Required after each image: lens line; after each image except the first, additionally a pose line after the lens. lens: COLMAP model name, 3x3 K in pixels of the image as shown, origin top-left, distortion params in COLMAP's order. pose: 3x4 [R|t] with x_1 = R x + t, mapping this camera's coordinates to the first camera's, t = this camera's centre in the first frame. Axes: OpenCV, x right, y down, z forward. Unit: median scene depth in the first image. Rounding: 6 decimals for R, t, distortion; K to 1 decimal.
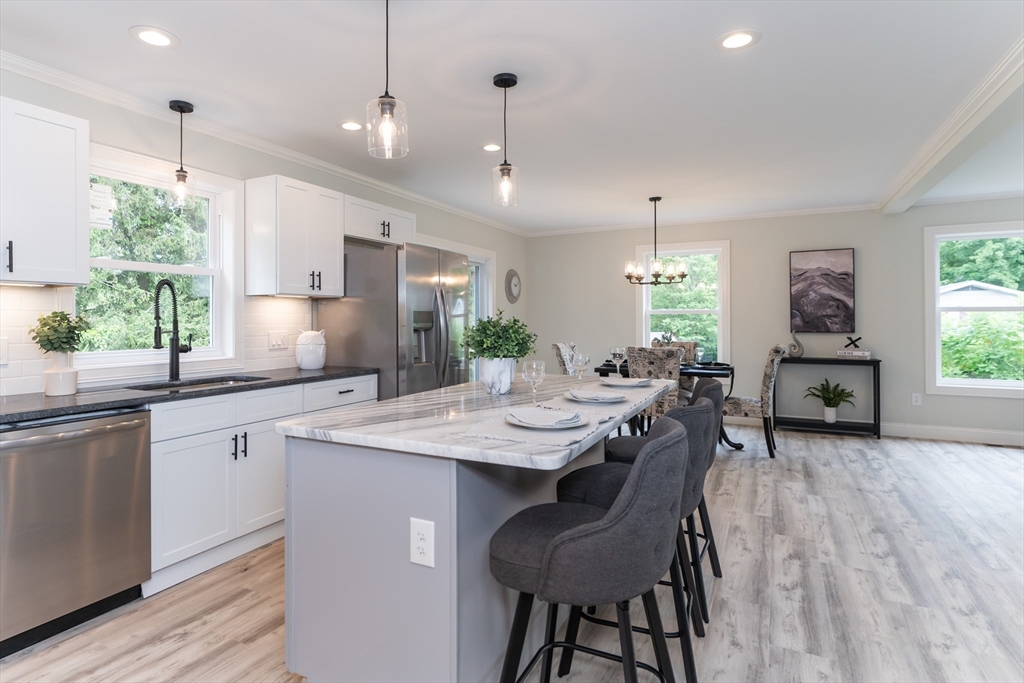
lens RADIAL K [[564.3, 0, 471.2], [0, 564.3, 321.6], [0, 0, 1]] dist [-0.004861, 0.000890]
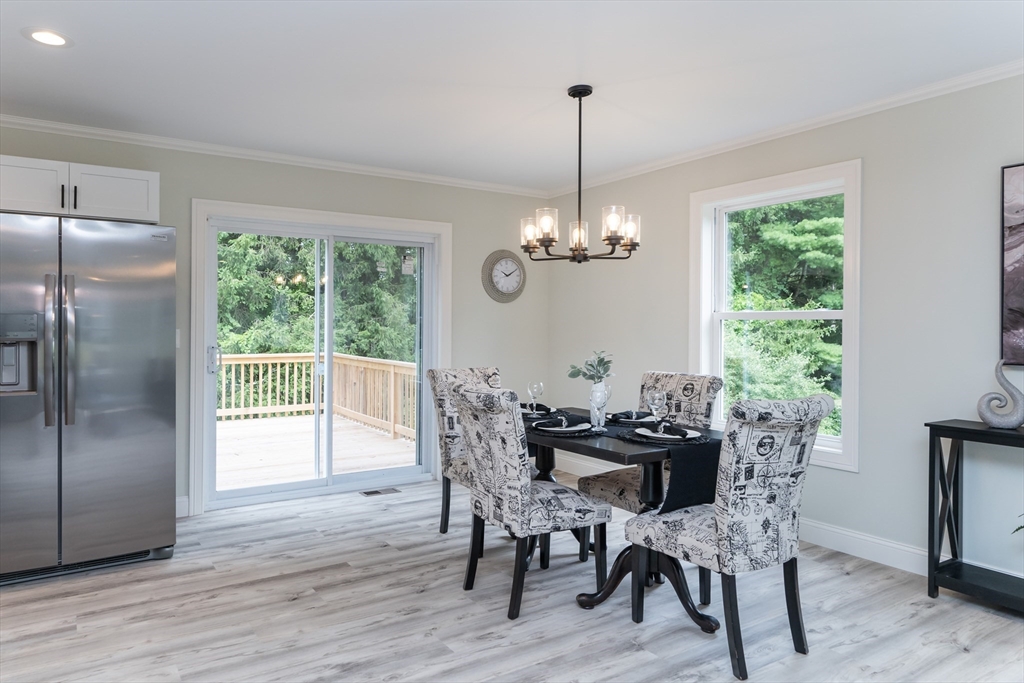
lens RADIAL K [[636.5, 0, 501.5], [0, 636.5, 331.8], [0, 0, 1]] dist [-0.000554, 0.001330]
pose [[0.857585, 0.010436, -0.514236, 0.524082], [-0.010513, 0.999941, 0.002760, -0.002740], [0.514235, 0.003039, 0.857644, 0.443618]]
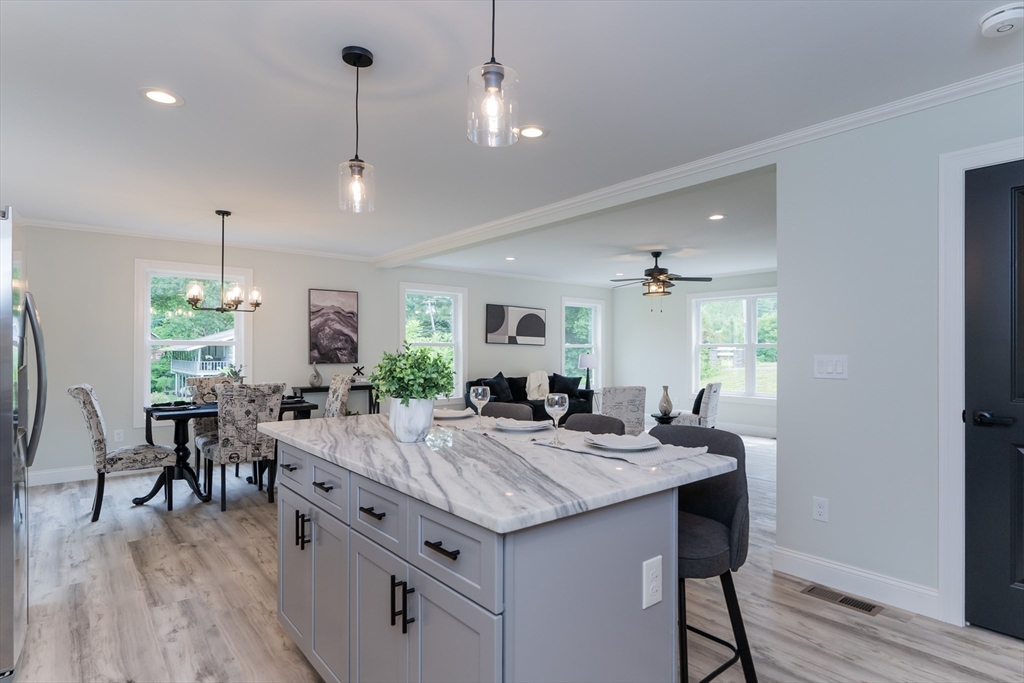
lens RADIAL K [[564.3, 0, 532.1], [0, 564.3, 348.0], [0, 0, 1]] dist [-0.004861, 0.000890]
pose [[0.370559, 0.007021, 0.928782, -0.282992], [0.001865, 0.999964, -0.008304, -0.001375], [-0.928807, 0.004810, 0.370533, 0.221412]]
